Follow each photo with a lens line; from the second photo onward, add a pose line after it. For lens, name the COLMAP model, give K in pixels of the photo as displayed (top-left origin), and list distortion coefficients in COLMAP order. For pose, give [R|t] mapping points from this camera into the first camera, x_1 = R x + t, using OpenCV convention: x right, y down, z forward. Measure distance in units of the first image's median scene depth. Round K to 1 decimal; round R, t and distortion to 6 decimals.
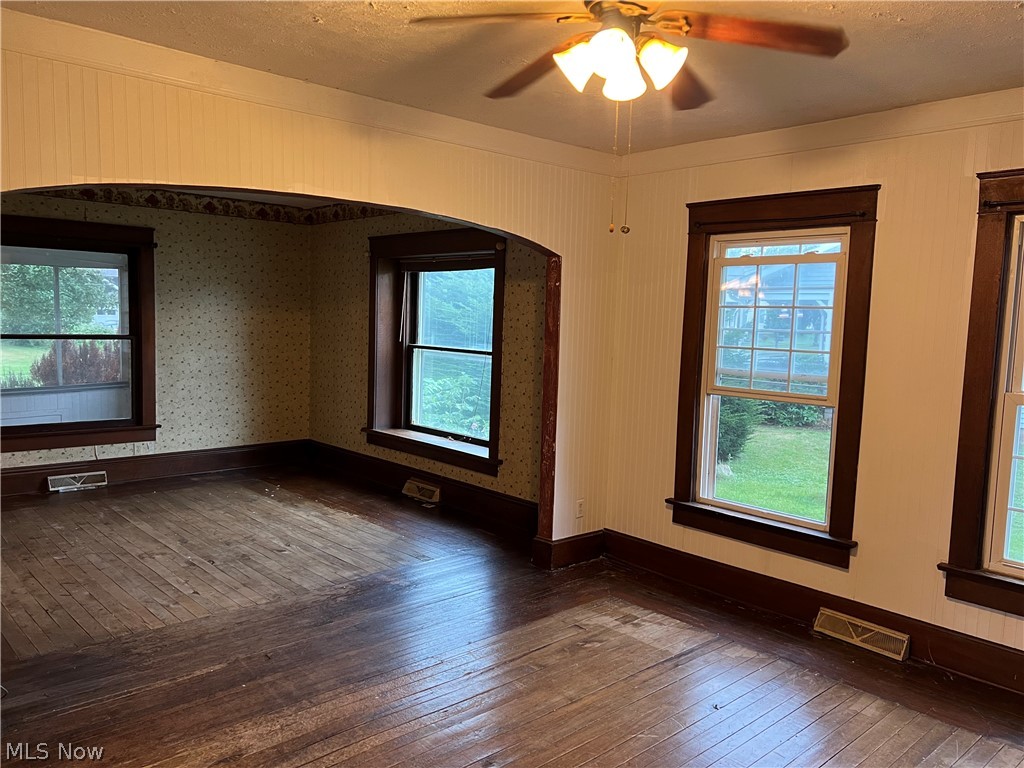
lens RADIAL K [[767.5, 0, 516.2], [0, 767.5, 390.6], [0, 0, 1]] dist [0.057237, -0.063076]
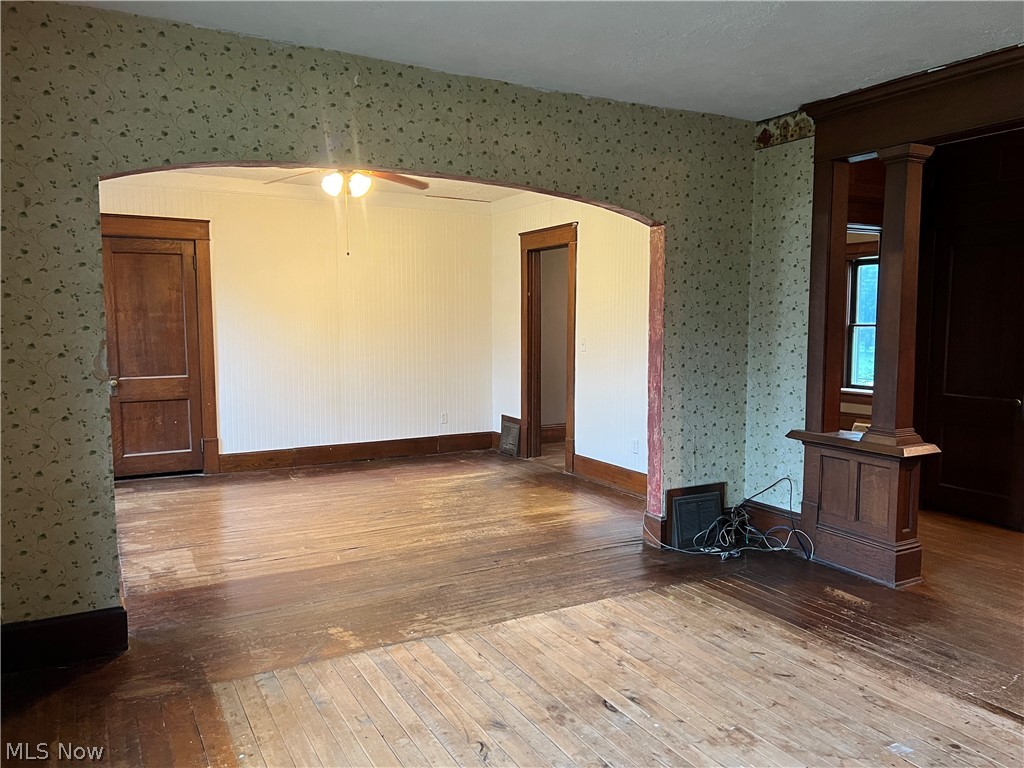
lens RADIAL K [[767.5, 0, 518.9], [0, 767.5, 386.0], [0, 0, 1]] dist [0.057237, -0.063076]
pose [[-0.973504, -0.049433, 0.223265, -0.532878], [-0.005274, 0.980949, 0.194196, -0.152125], [-0.228611, 0.187873, -0.955218, 1.824830]]
